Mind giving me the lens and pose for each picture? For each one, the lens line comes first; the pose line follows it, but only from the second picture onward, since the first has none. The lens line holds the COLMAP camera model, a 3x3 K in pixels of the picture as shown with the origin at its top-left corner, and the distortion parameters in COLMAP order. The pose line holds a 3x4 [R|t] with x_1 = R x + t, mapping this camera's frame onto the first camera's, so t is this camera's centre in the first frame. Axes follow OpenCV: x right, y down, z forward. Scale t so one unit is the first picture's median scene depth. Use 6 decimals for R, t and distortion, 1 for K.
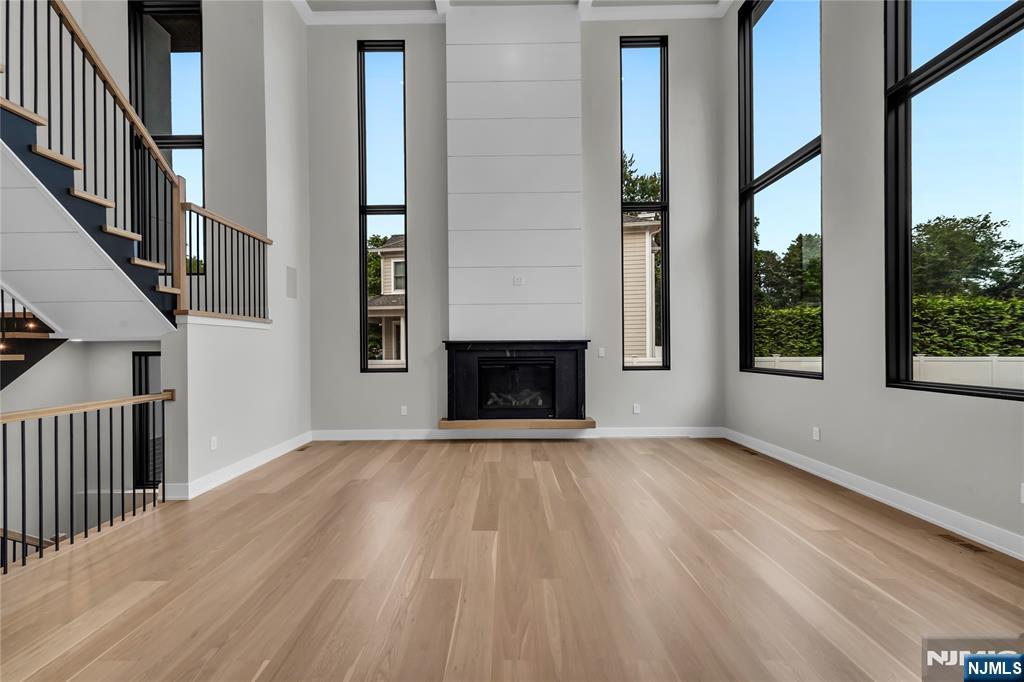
lens RADIAL K [[427.7, 0, 504.9], [0, 427.7, 344.8], [0, 0, 1]] dist [0.004572, -0.001184]
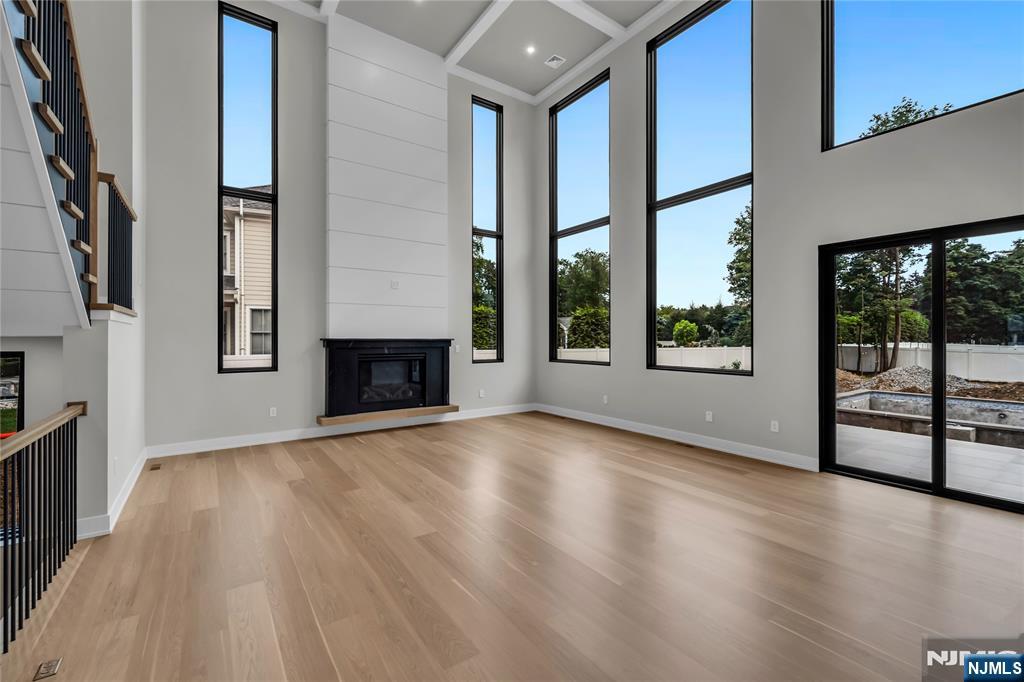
lens RADIAL K [[427.7, 0, 507.0], [0, 427.7, 333.6], [0, 0, 1]] dist [0.004572, -0.001184]
pose [[0.816268, 0.014645, 0.577488, -0.371039], [-0.010111, 0.999888, -0.011065, -0.013959], [-0.577585, 0.003193, 0.816324, -0.070812]]
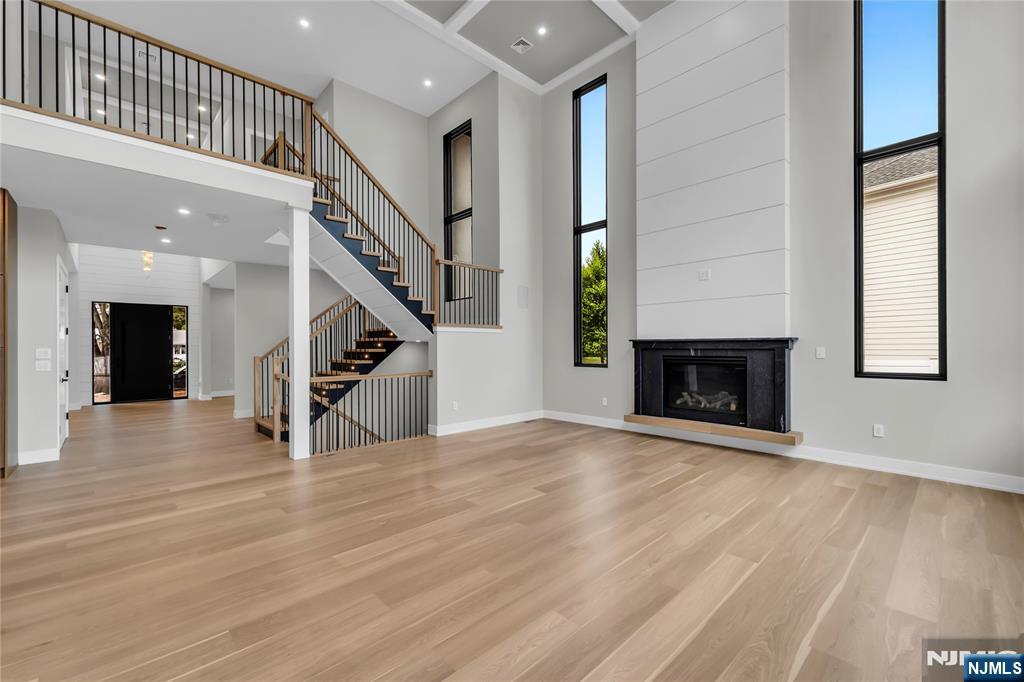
lens RADIAL K [[427.7, 0, 502.5], [0, 427.7, 345.6], [0, 0, 1]] dist [0.004572, -0.001184]
pose [[0.683719, 0.003372, -0.729738, 0.415785], [0.002915, 0.999969, 0.007352, -0.003605], [0.729740, -0.007154, 0.683688, 0.027304]]
